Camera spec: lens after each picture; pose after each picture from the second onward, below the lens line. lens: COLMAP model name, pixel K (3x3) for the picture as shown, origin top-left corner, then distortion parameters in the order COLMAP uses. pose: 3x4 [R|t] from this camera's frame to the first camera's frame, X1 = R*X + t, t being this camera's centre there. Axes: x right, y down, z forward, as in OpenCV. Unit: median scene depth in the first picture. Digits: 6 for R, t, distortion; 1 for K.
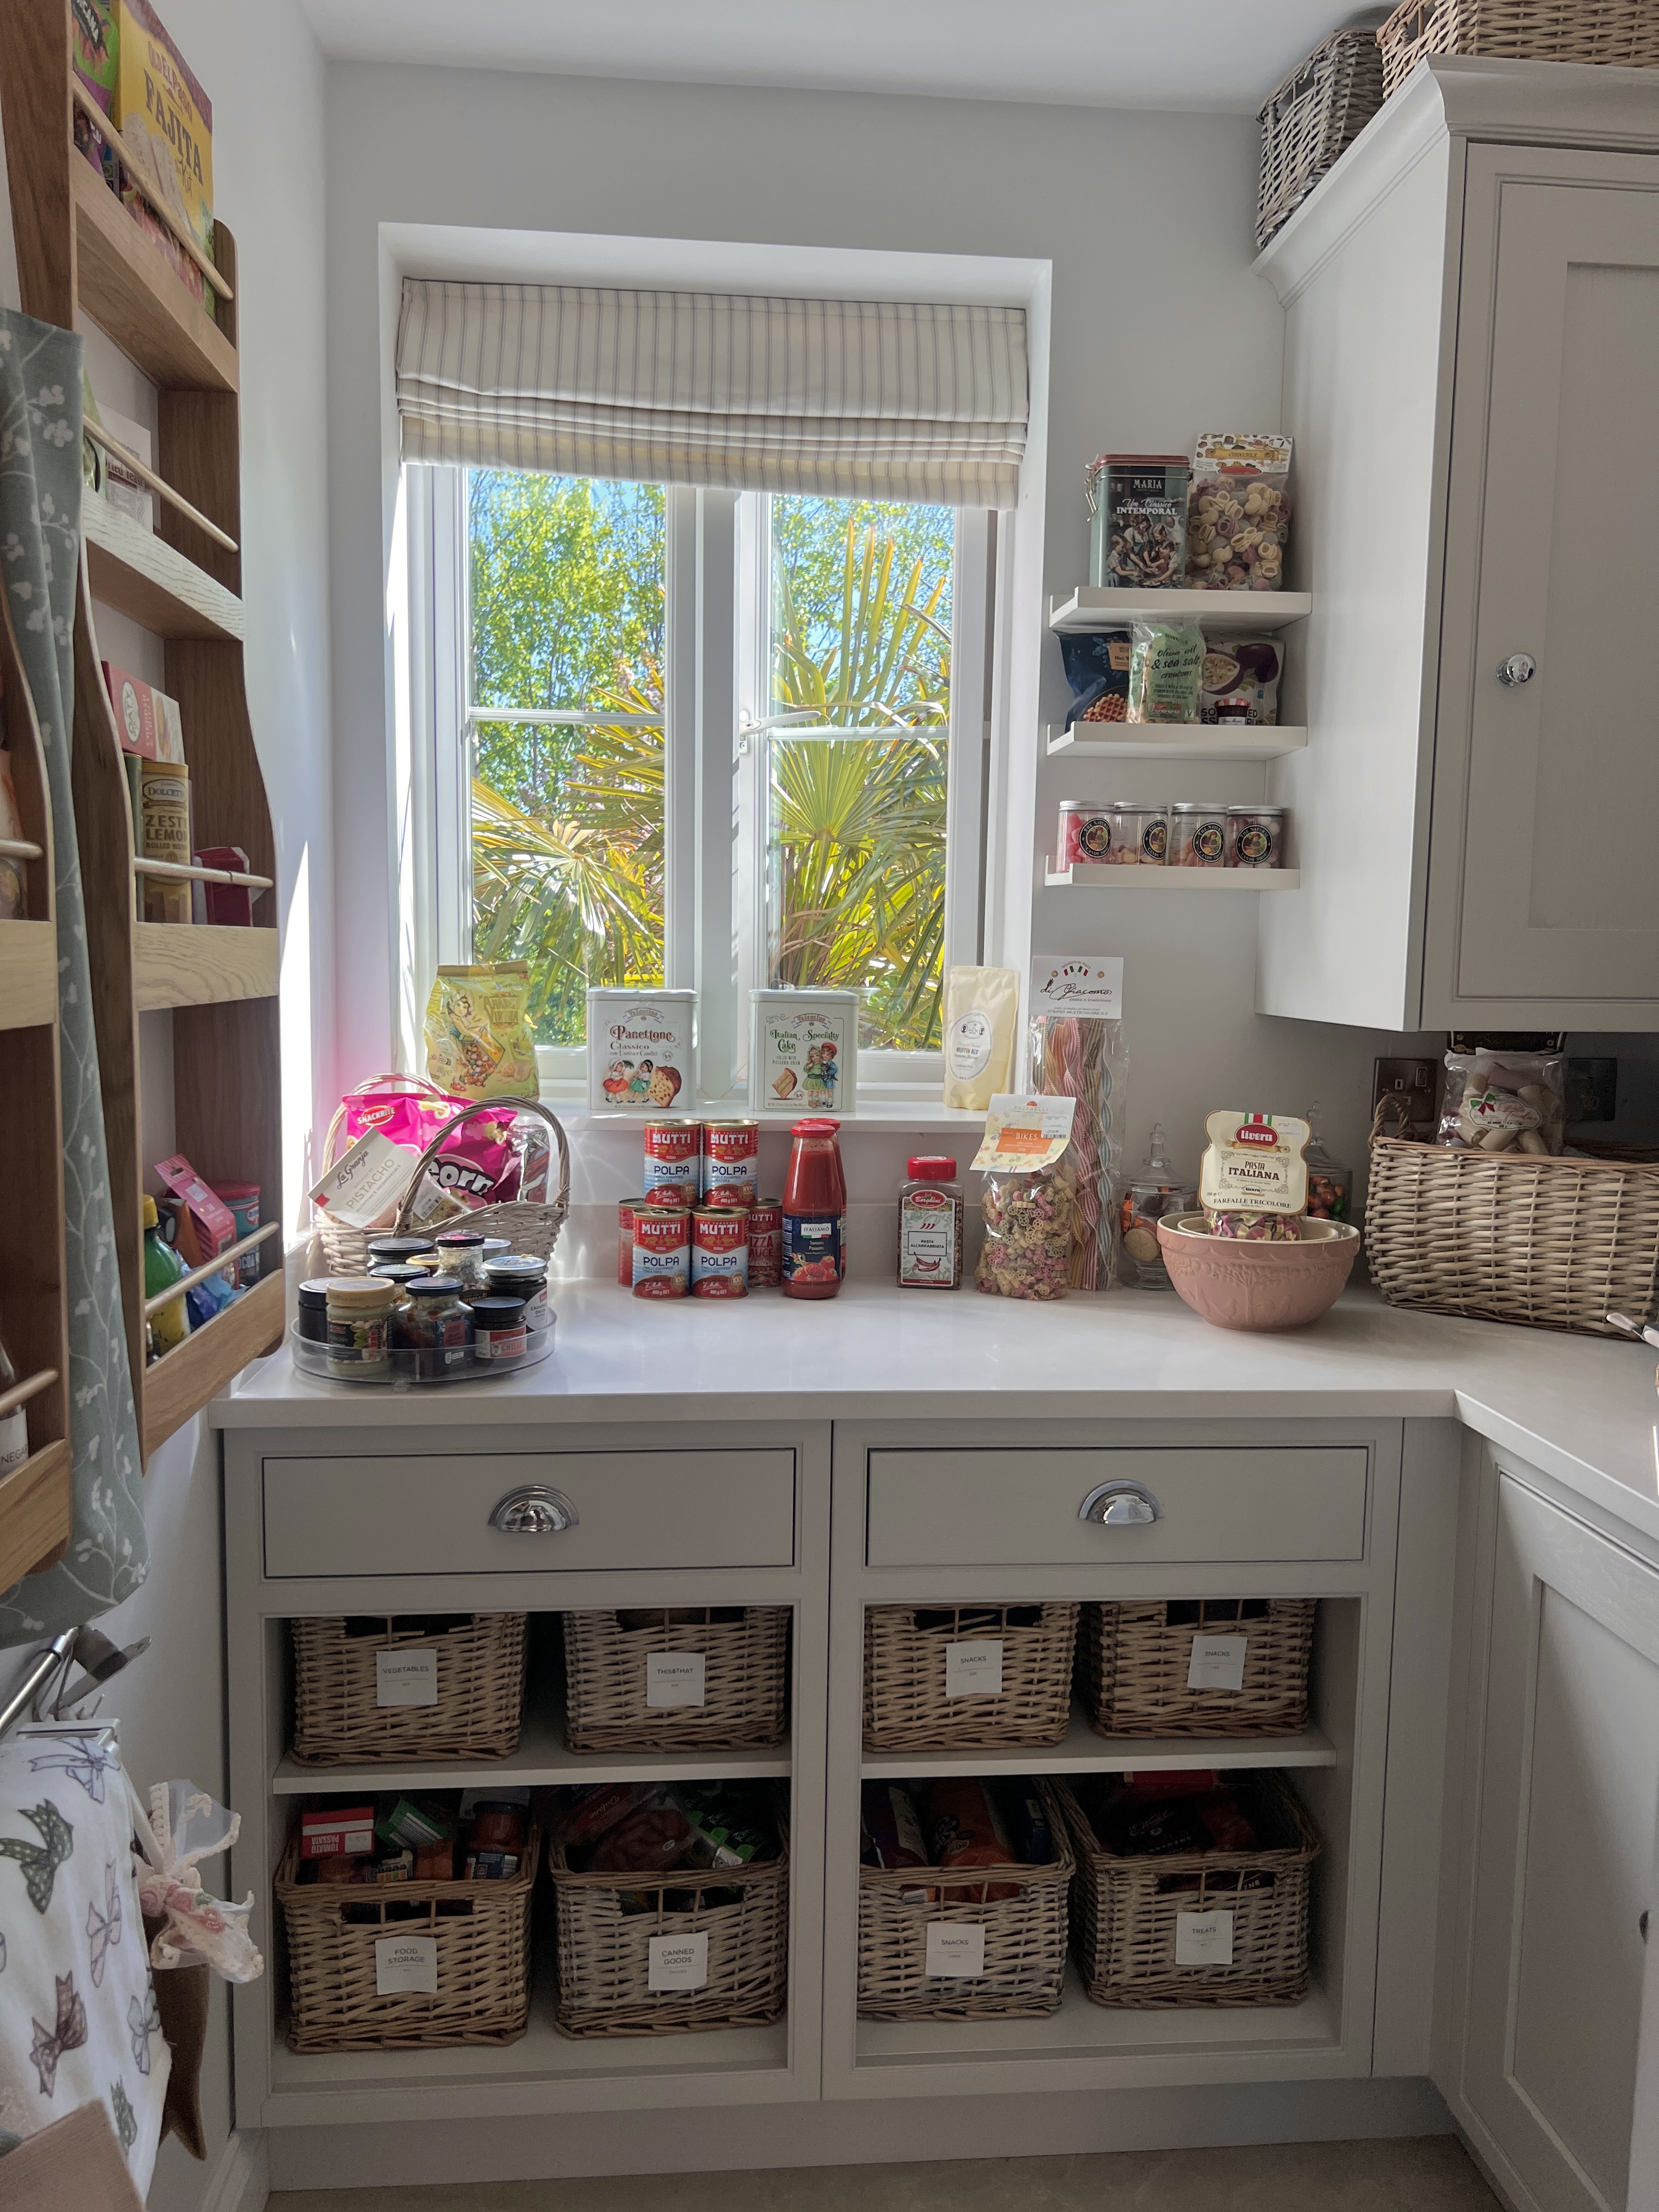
lens RADIAL K [[1653.2, 0, 835.2], [0, 1653.2, 1110.2], [0, 0, 1]] dist [0.051925, -0.033544]
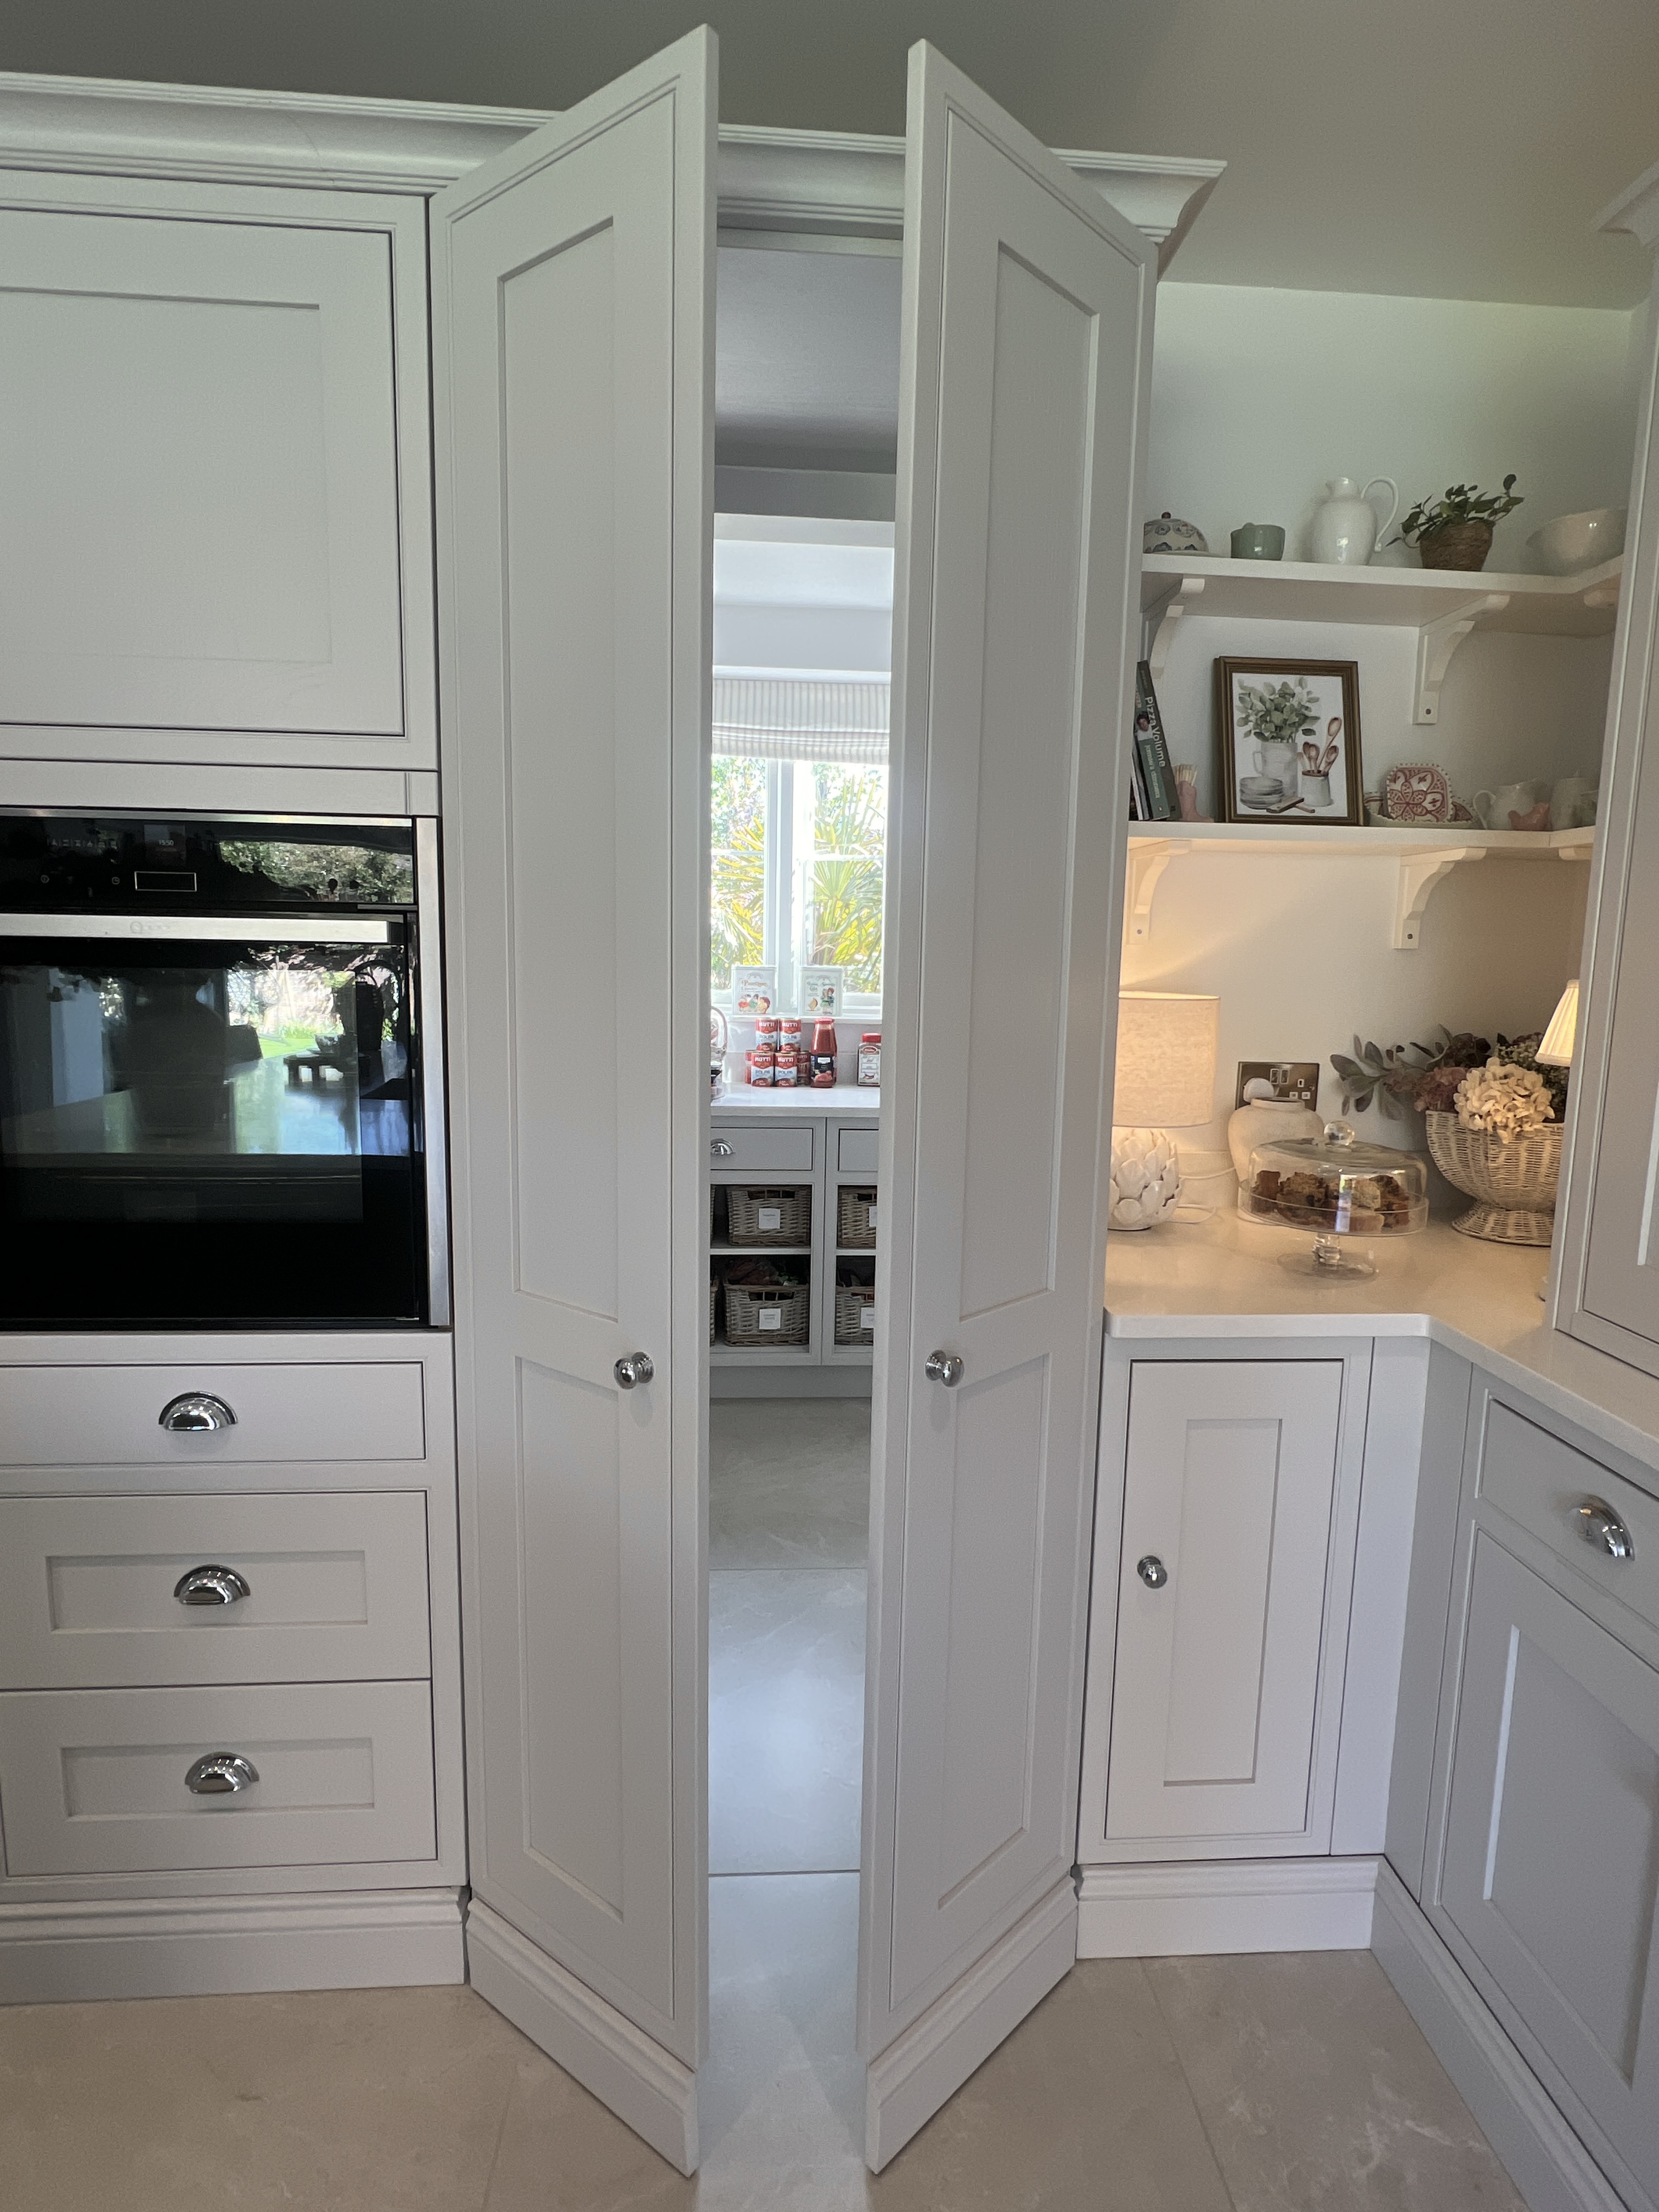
lens RADIAL K [[1101.4, 0, 826.1], [0, 1101.4, 1099.5], [0, 0, 1]] dist [-0.001316, -0.000003]
pose [[0.999495, 0.009557, -0.030315, 0.042518], [-0.008466, 0.999319, 0.035905, 0.070337], [0.030637, -0.035631, 0.998895, -0.670200]]
